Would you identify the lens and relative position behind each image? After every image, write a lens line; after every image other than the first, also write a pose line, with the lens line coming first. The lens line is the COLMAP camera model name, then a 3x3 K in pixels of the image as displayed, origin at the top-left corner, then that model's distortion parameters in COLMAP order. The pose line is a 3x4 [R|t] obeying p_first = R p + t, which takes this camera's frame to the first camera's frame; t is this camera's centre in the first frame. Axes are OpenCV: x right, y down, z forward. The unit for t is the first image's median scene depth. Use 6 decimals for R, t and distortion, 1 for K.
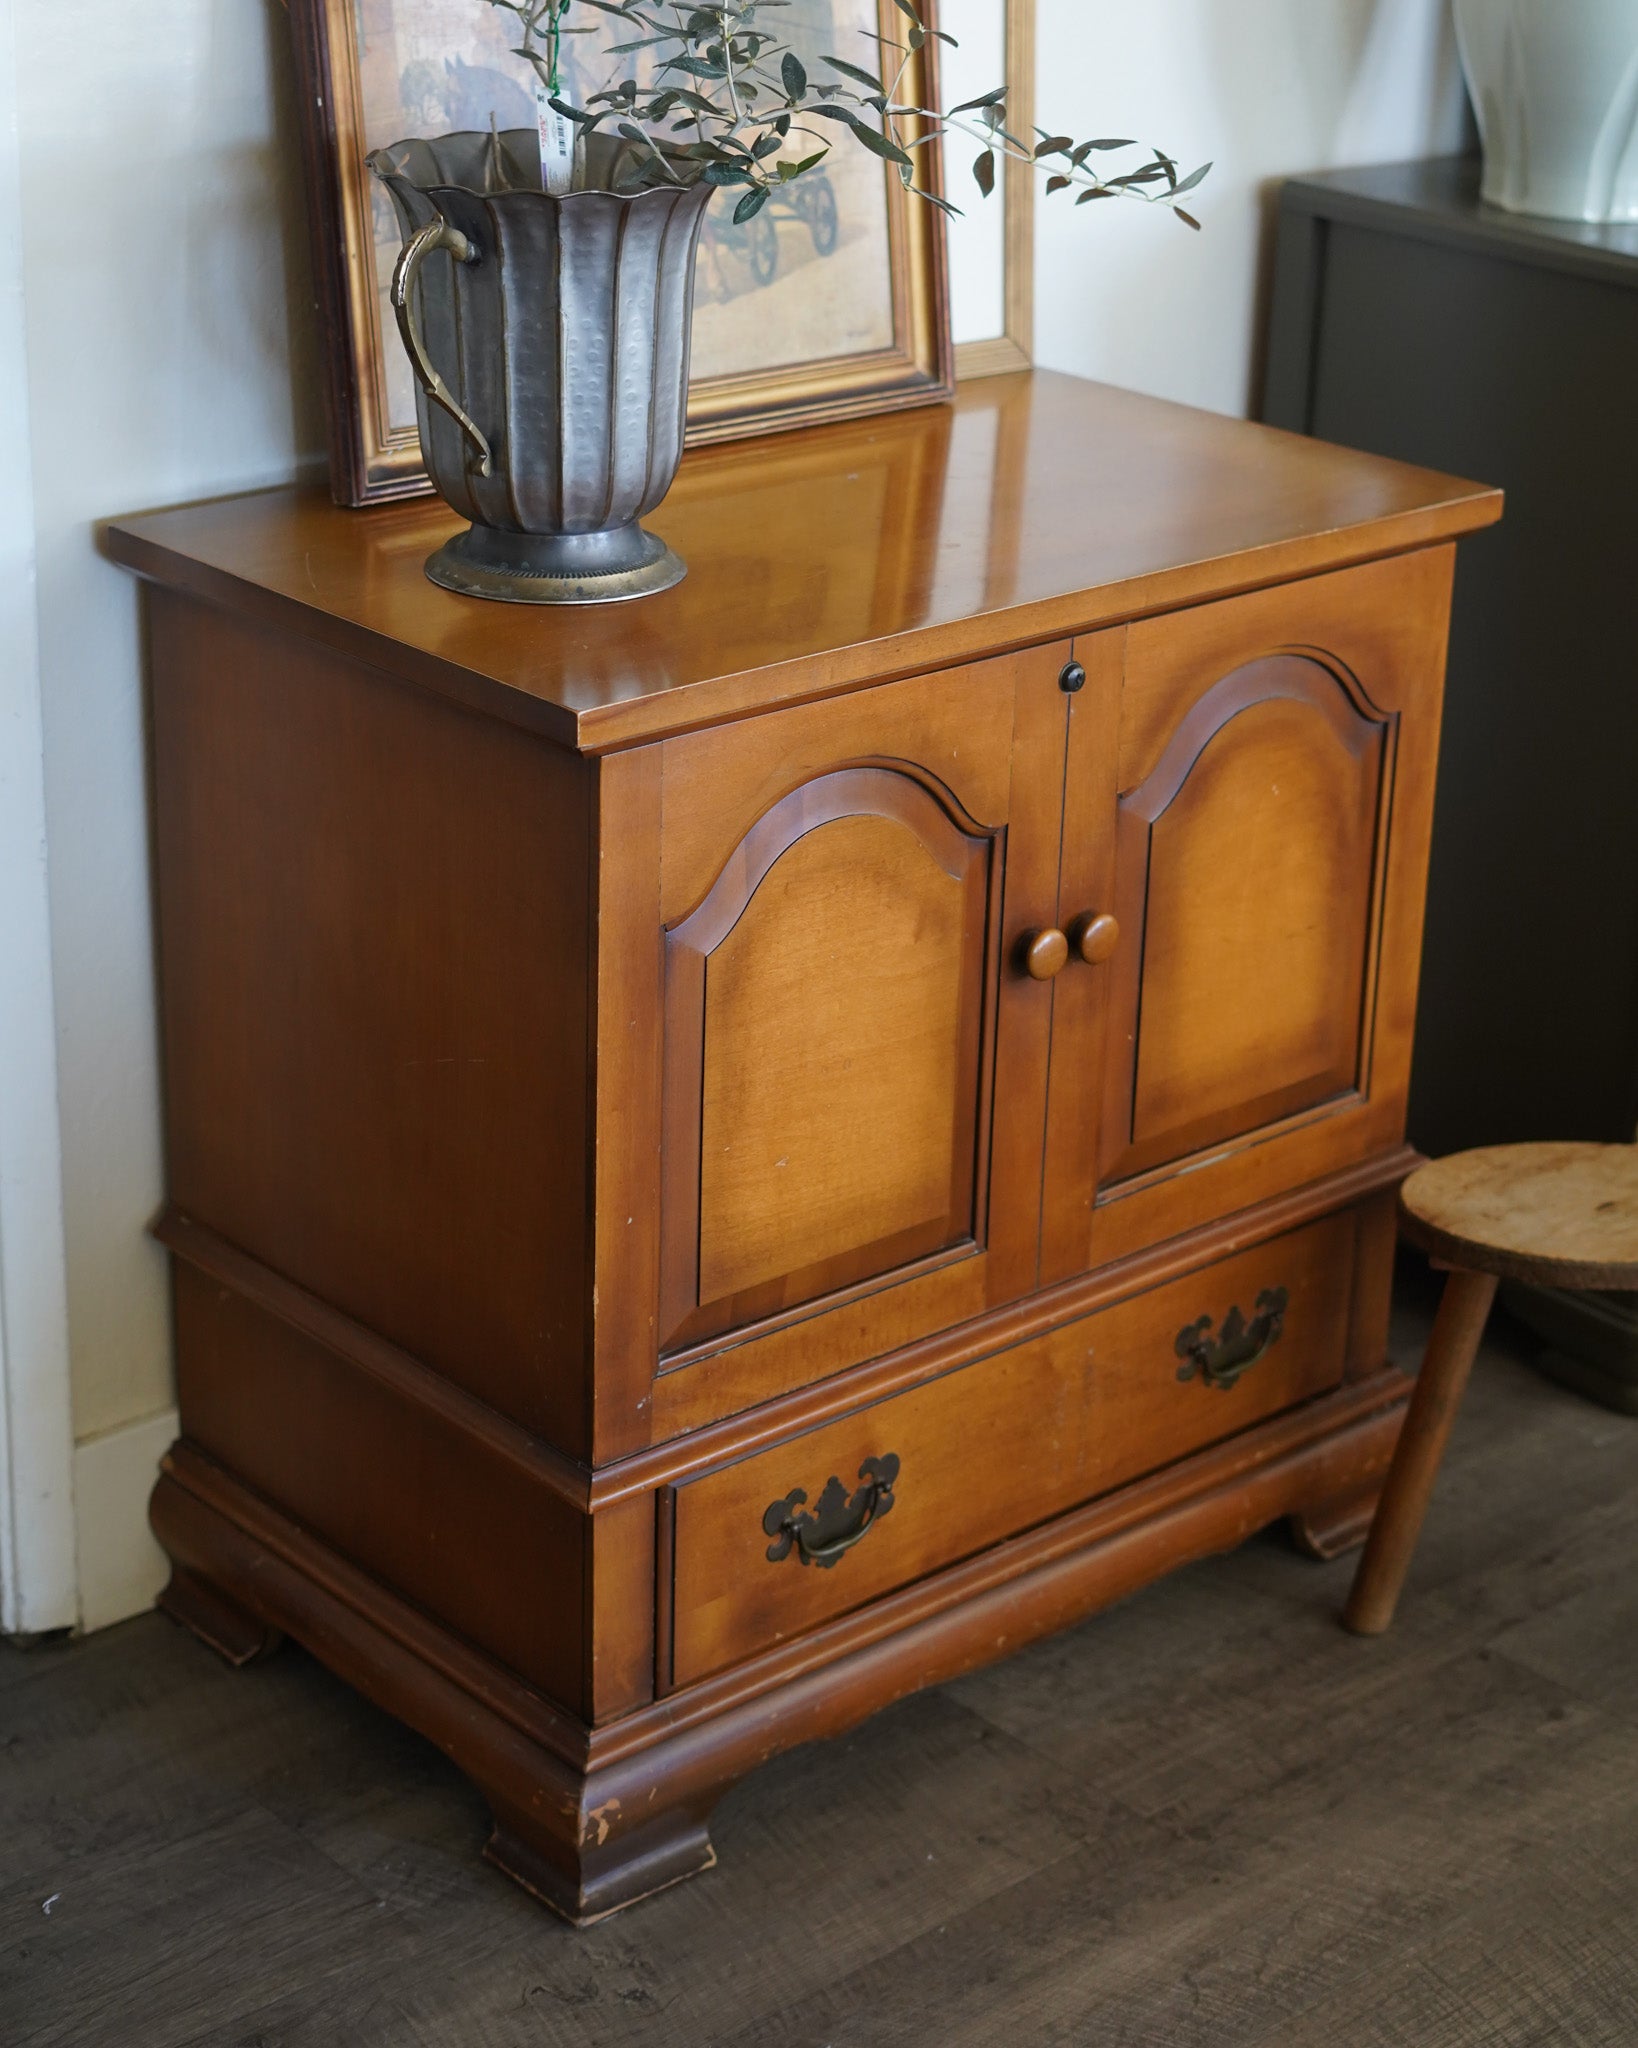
lens RADIAL K [[3571.3, 0, 854.5], [0, 3571.3, 1030.5], [0, 0, 1]] dist [-0.005924, -0.056278]
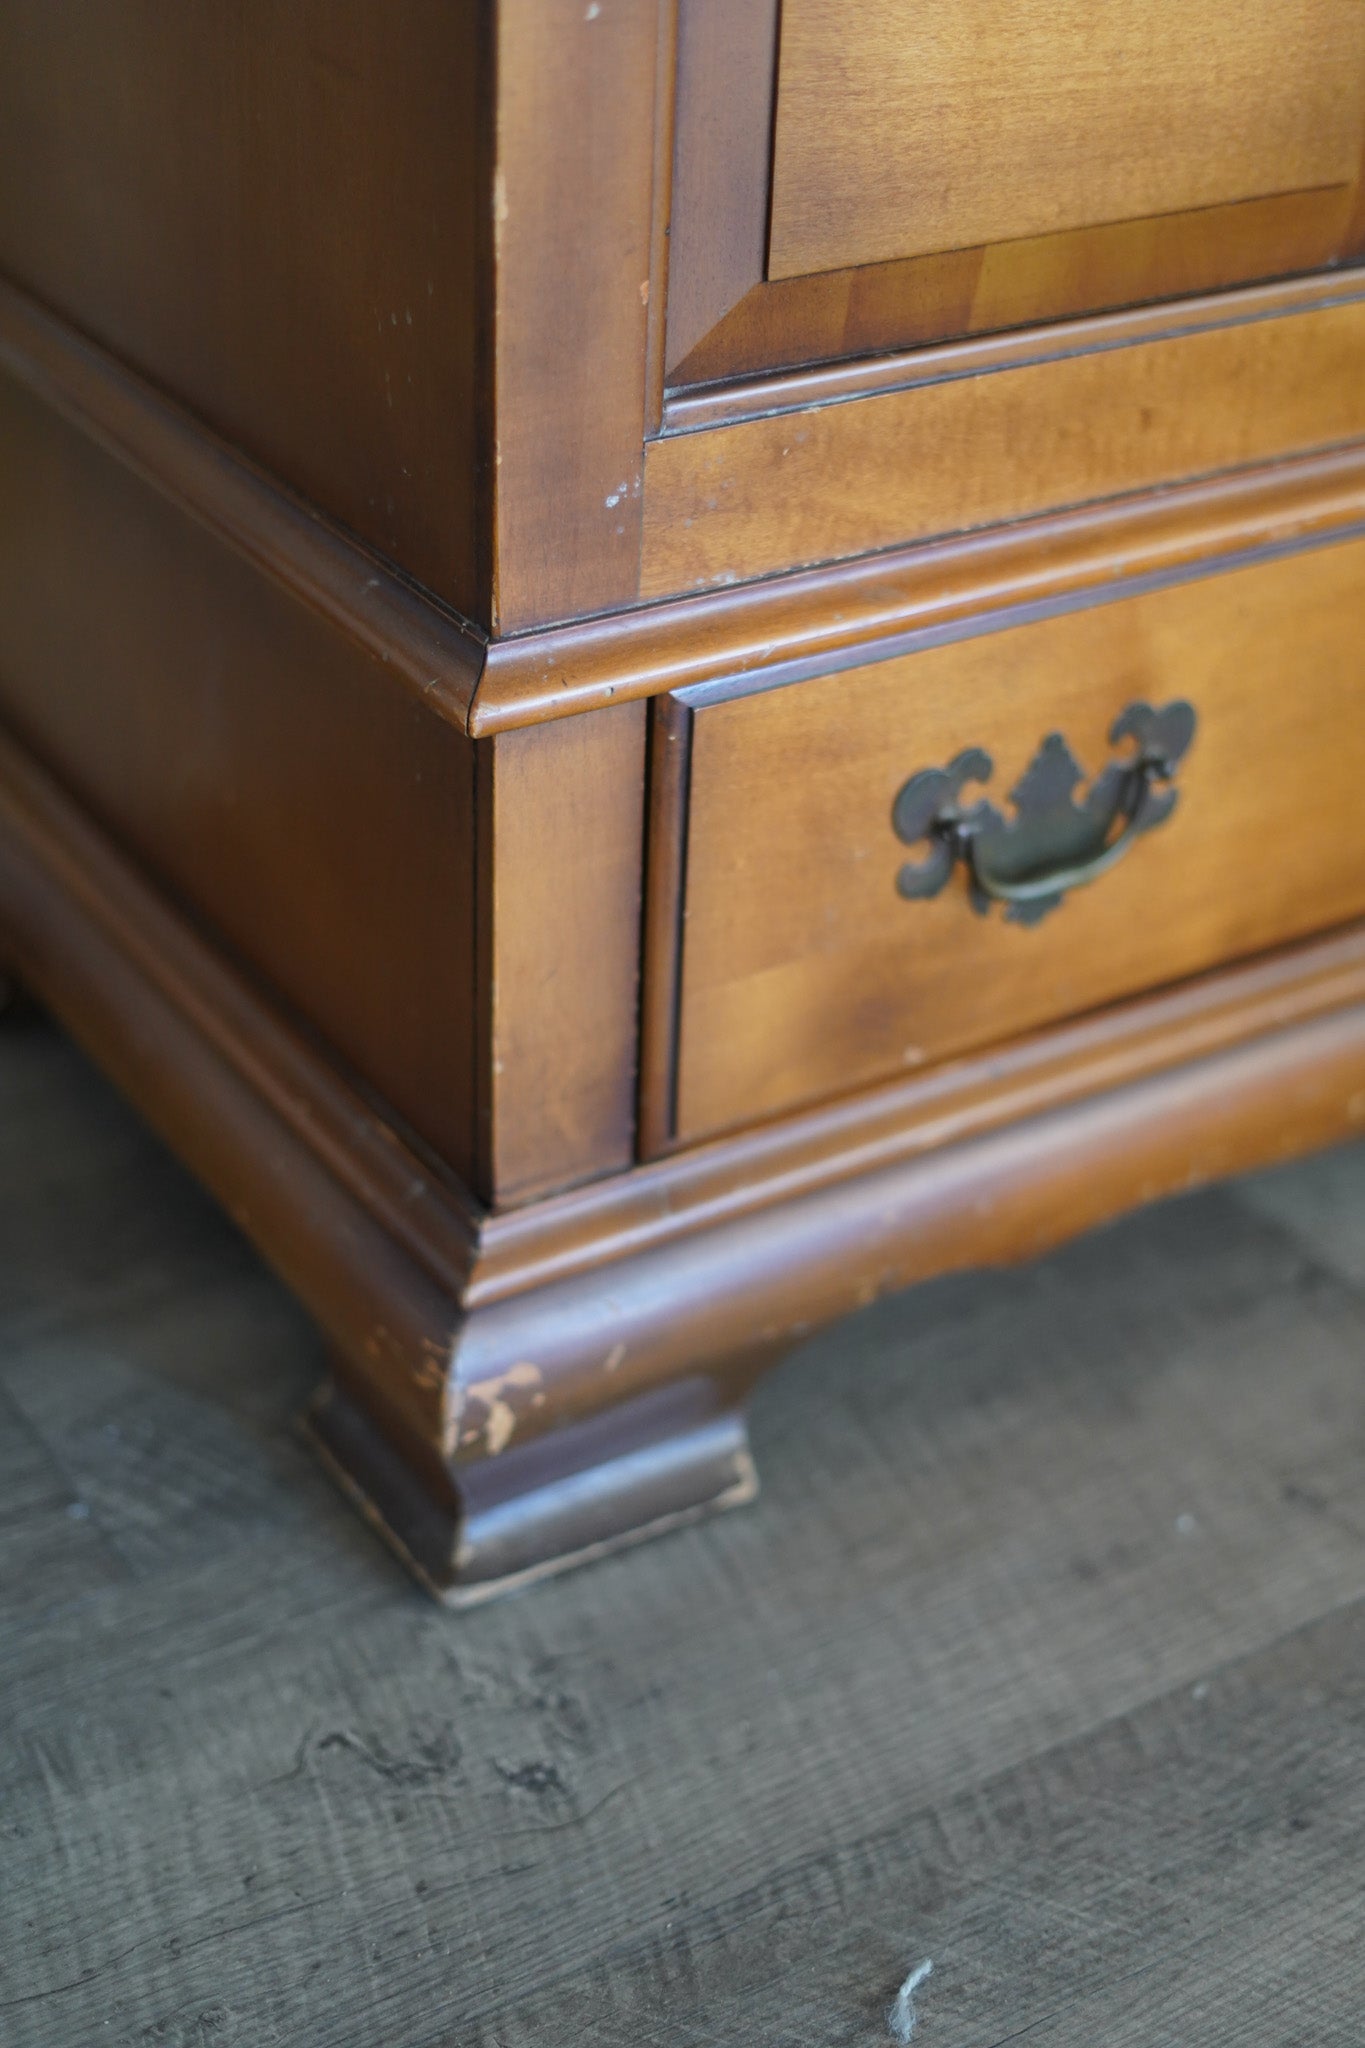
lens RADIAL K [[2988.4, 0, 682.5], [0, 2988.4, 1024.0], [0, 0, 1]] dist [-0.031265, -0.014857]
pose [[0.986429, 0.088305, -0.138419, 0.003639], [-0.065495, 0.984705, 0.161448, 0.105322], [0.150559, -0.150191, 0.977126, 0.620046]]
